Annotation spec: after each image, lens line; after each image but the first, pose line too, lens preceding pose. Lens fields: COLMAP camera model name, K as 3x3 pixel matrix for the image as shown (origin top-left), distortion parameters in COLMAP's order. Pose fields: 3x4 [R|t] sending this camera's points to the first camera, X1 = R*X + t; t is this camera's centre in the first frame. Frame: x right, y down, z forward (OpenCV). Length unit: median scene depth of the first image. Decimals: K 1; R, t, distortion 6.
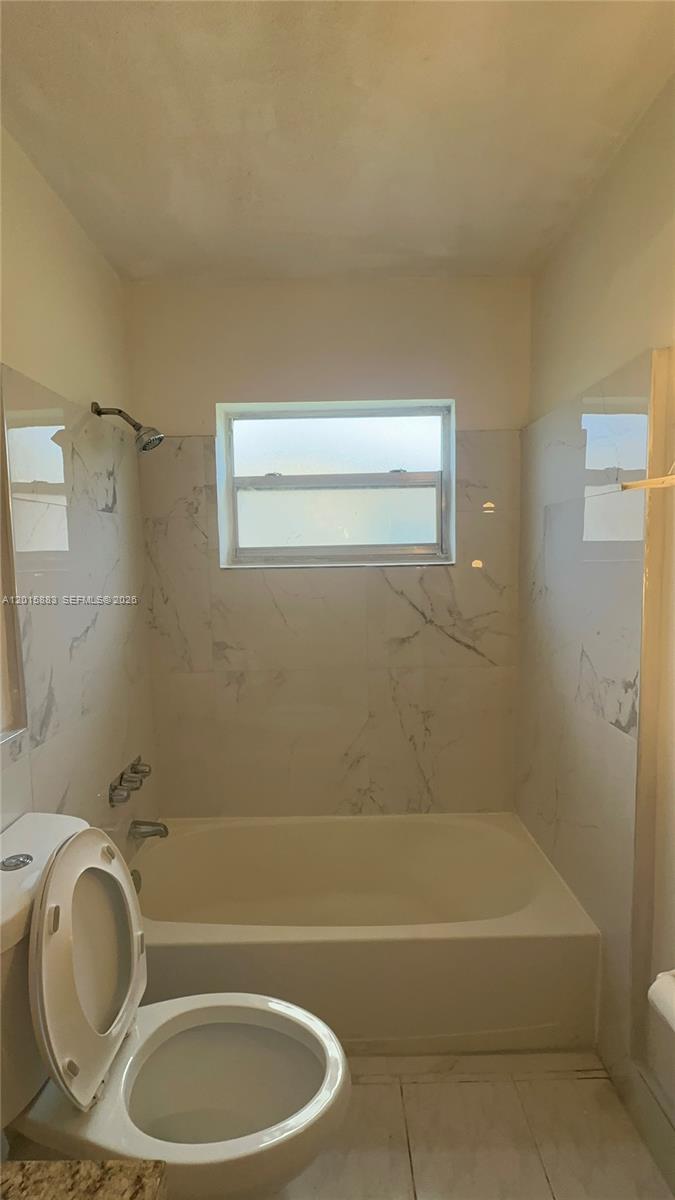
lens RADIAL K [[556.2, 0, 336.6], [0, 556.2, 599.9], [0, 0, 1]] dist [-0.003243, -0.000085]
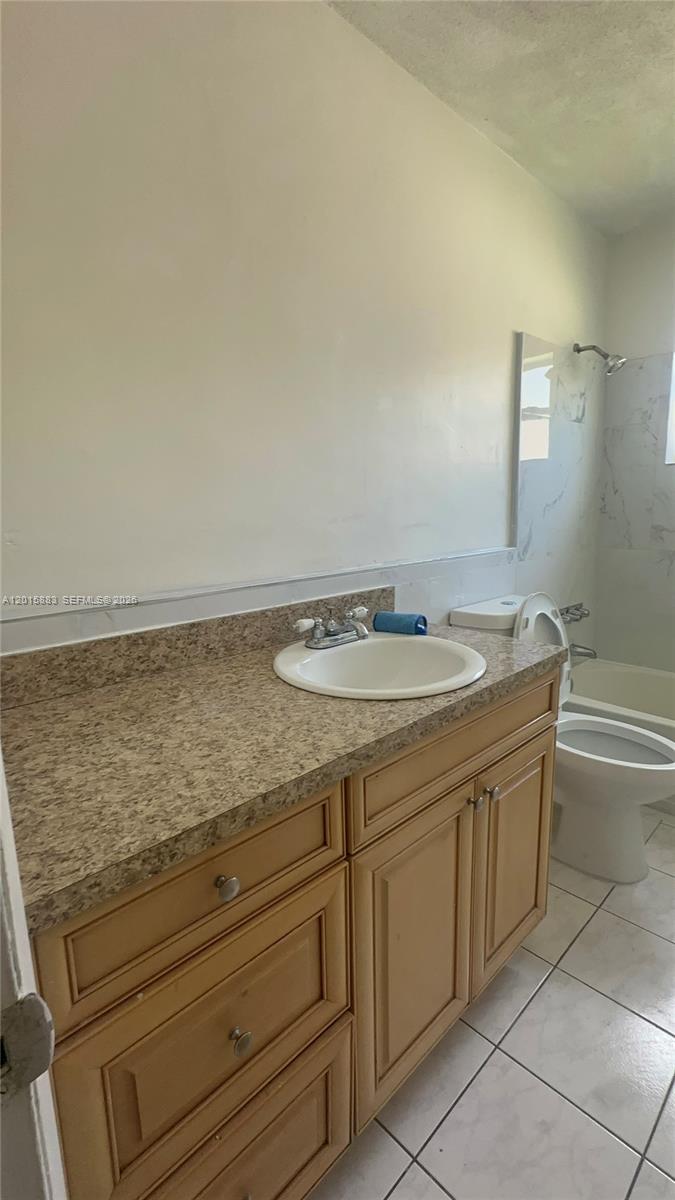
lens RADIAL K [[556.2, 0, 336.0], [0, 556.2, 600.4], [0, 0, 1]] dist [-0.003243, -0.000085]
pose [[0.700838, 0.126772, -0.701965, 0.206297], [-0.054115, 0.990694, 0.124887, 0.145600], [0.711264, -0.049539, 0.701177, -0.449286]]
